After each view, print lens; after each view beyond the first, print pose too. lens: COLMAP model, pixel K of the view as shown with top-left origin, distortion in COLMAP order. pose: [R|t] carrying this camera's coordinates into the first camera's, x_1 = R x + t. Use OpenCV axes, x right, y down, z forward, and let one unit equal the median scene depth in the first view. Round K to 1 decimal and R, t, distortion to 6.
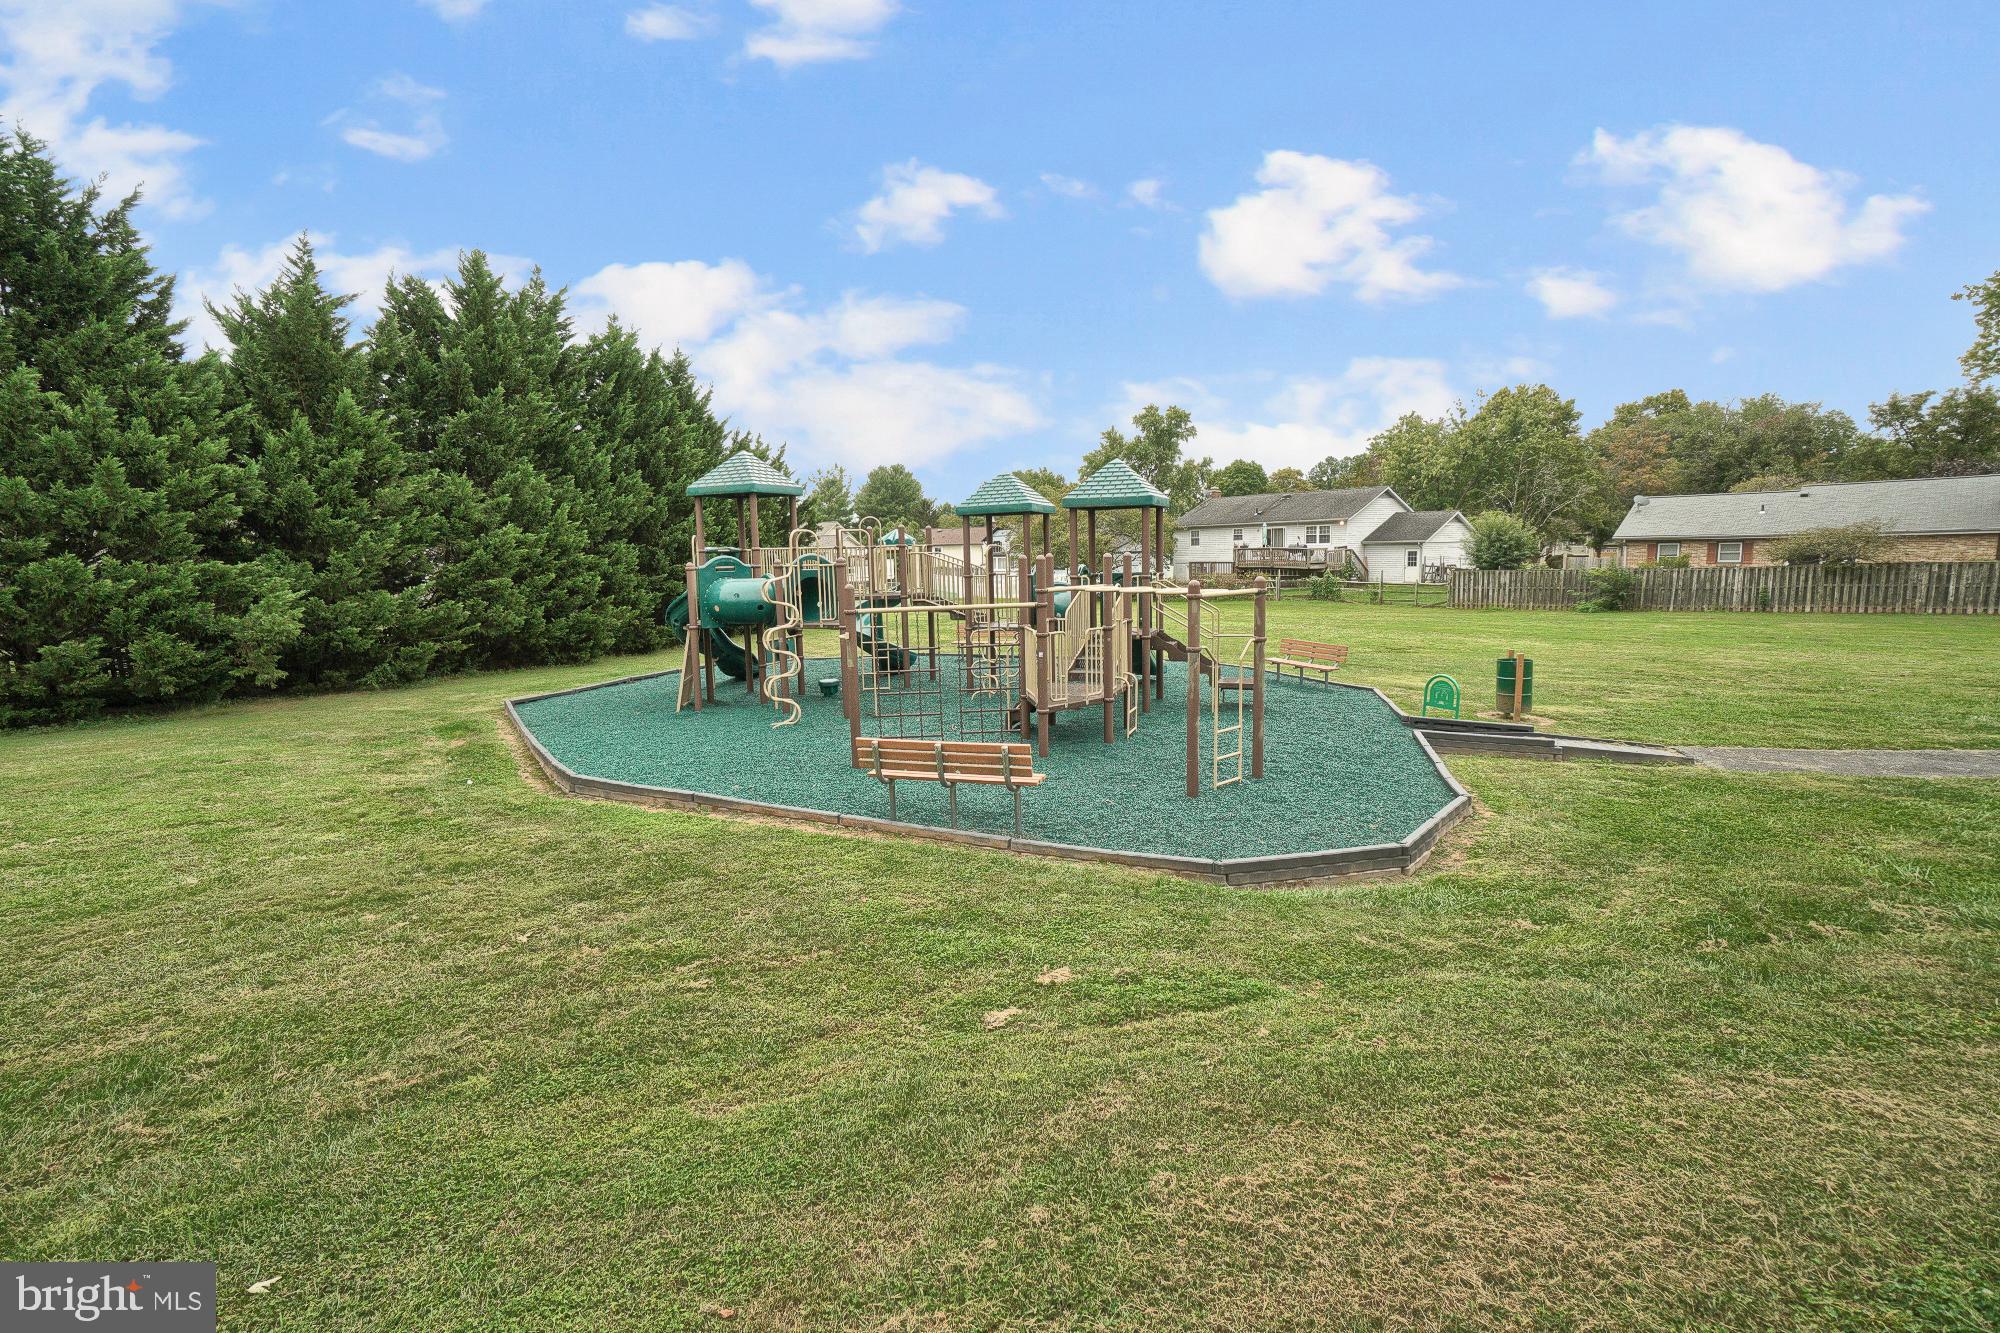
lens RADIAL K [[880.1, 0, 989.4], [0, 880.1, 662.7], [0, 0, 1]] dist [-0.059947, 0.023821]
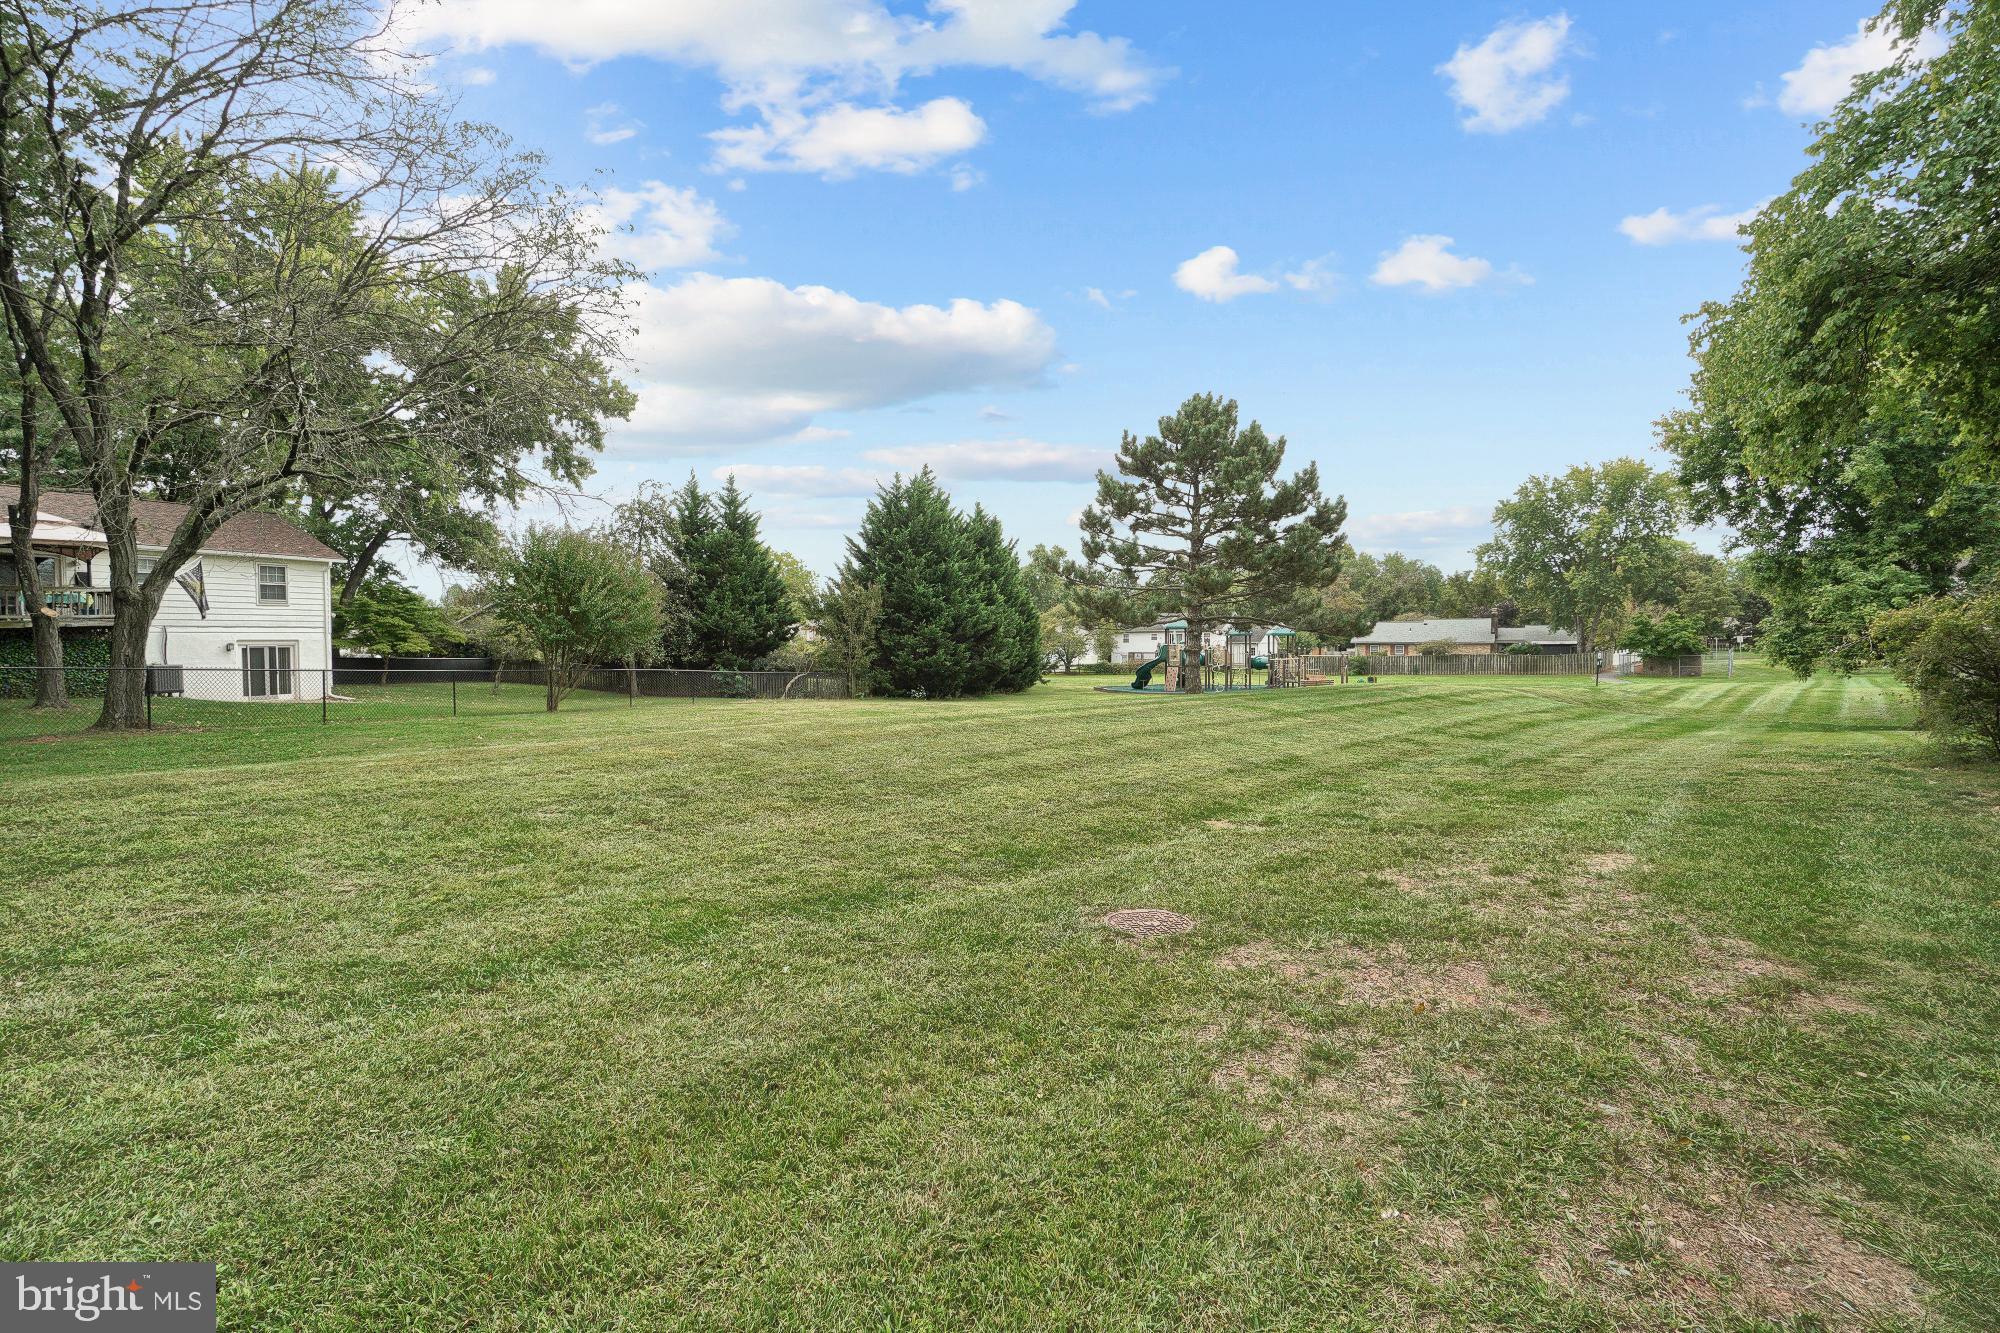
lens RADIAL K [[880.1, 0, 989.4], [0, 880.1, 662.7], [0, 0, 1]] dist [-0.059947, 0.023821]
pose [[0.954455, 0.012034, 0.298112, -0.576470], [0.019170, 0.994648, -0.101528, 0.079259], [-0.297738, 0.102619, 0.949116, -0.576745]]
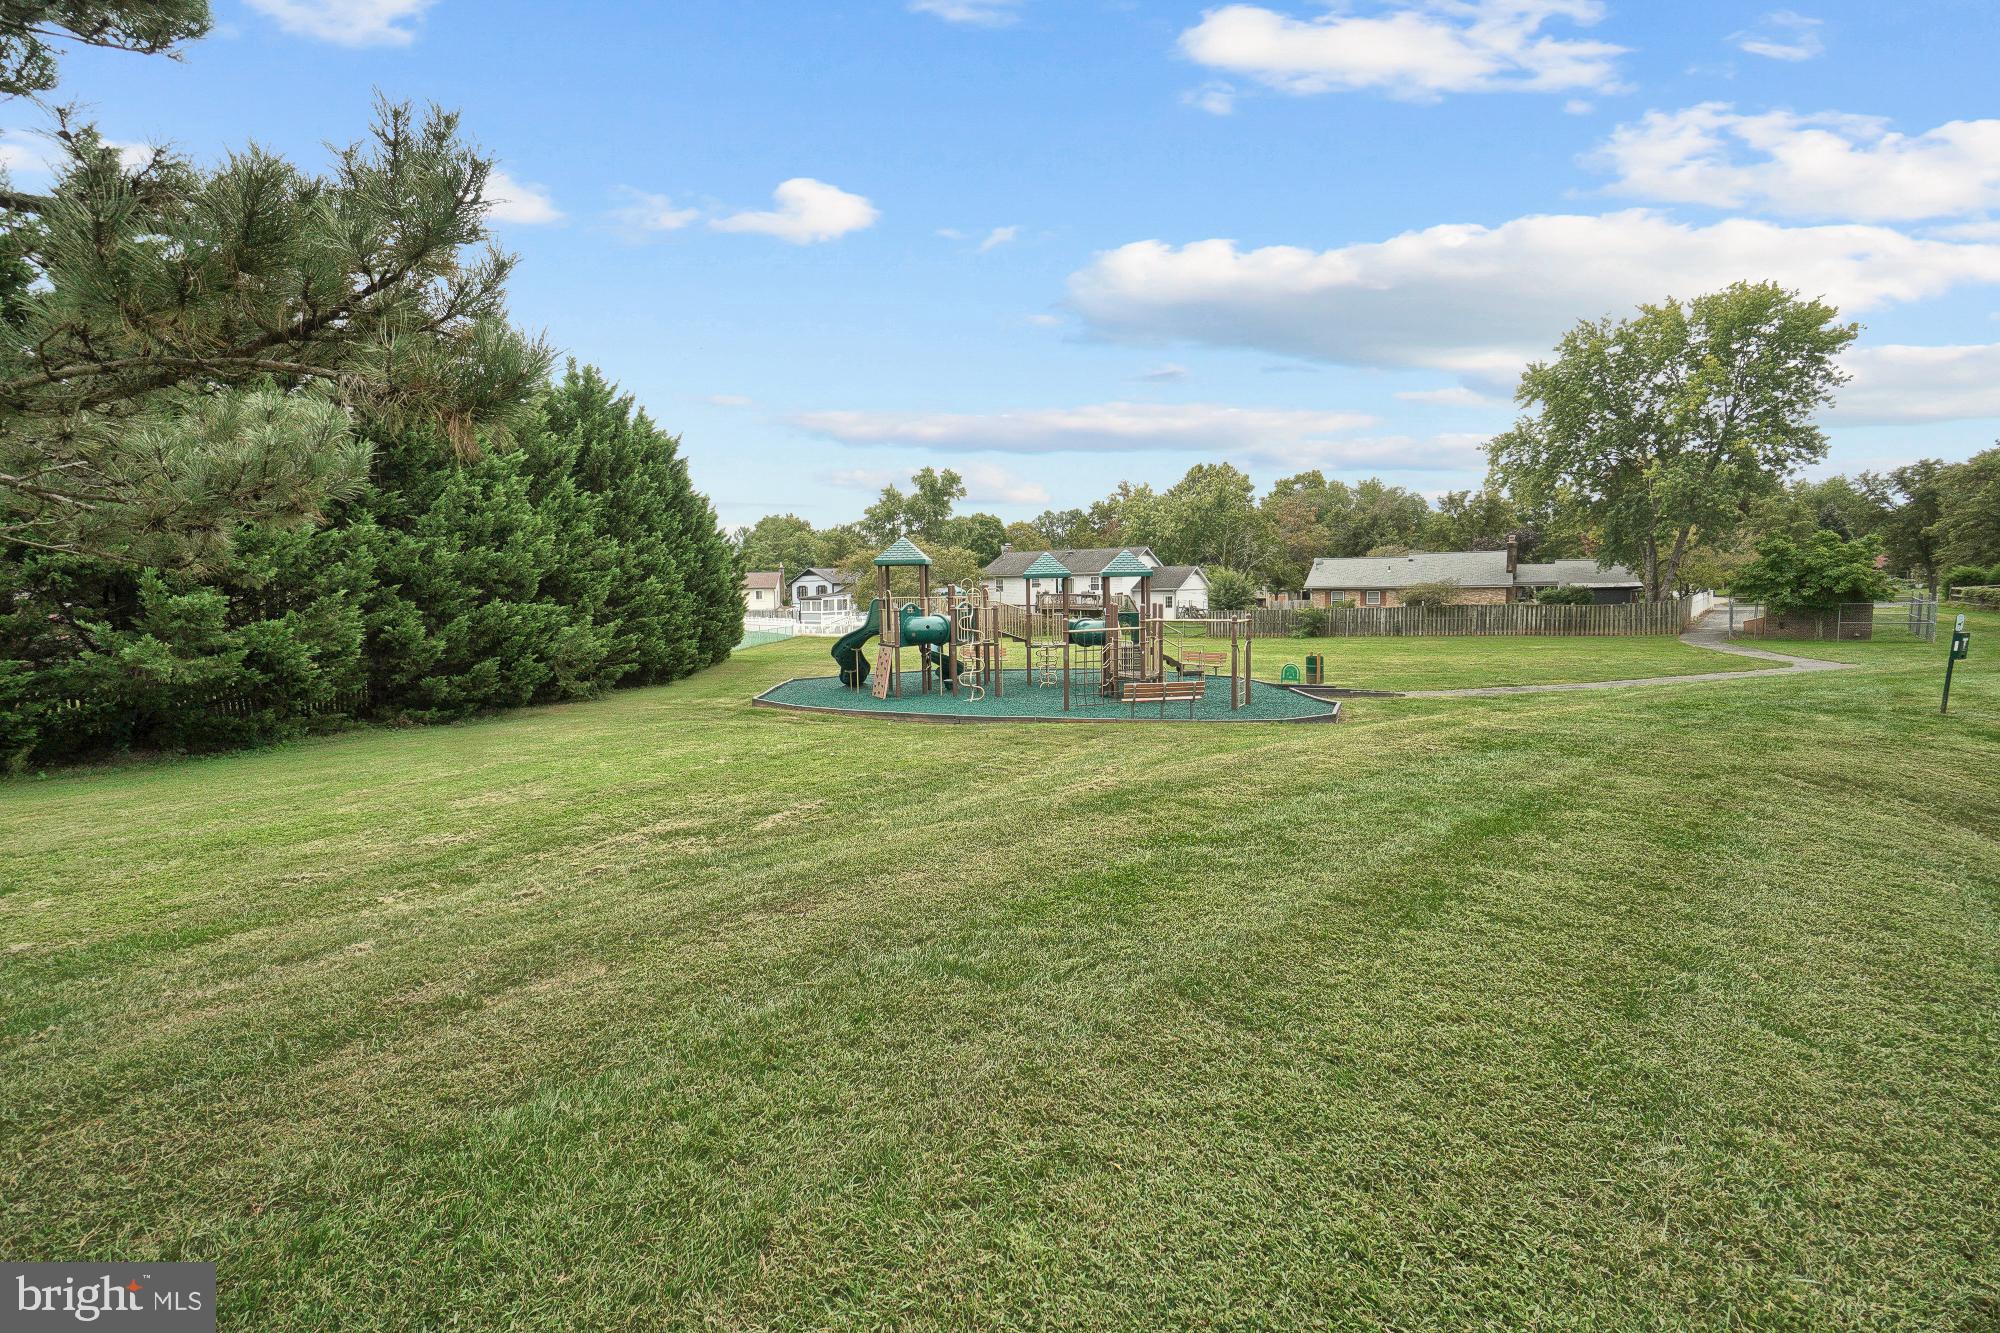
lens RADIAL K [[880.1, 0, 989.4], [0, 880.1, 662.7], [0, 0, 1]] dist [-0.059947, 0.023821]
pose [[0.947557, -0.020810, 0.318909, -0.191161], [0.036107, 0.998460, -0.042129, 0.018208], [-0.317541, 0.051434, 0.946848, -0.167849]]
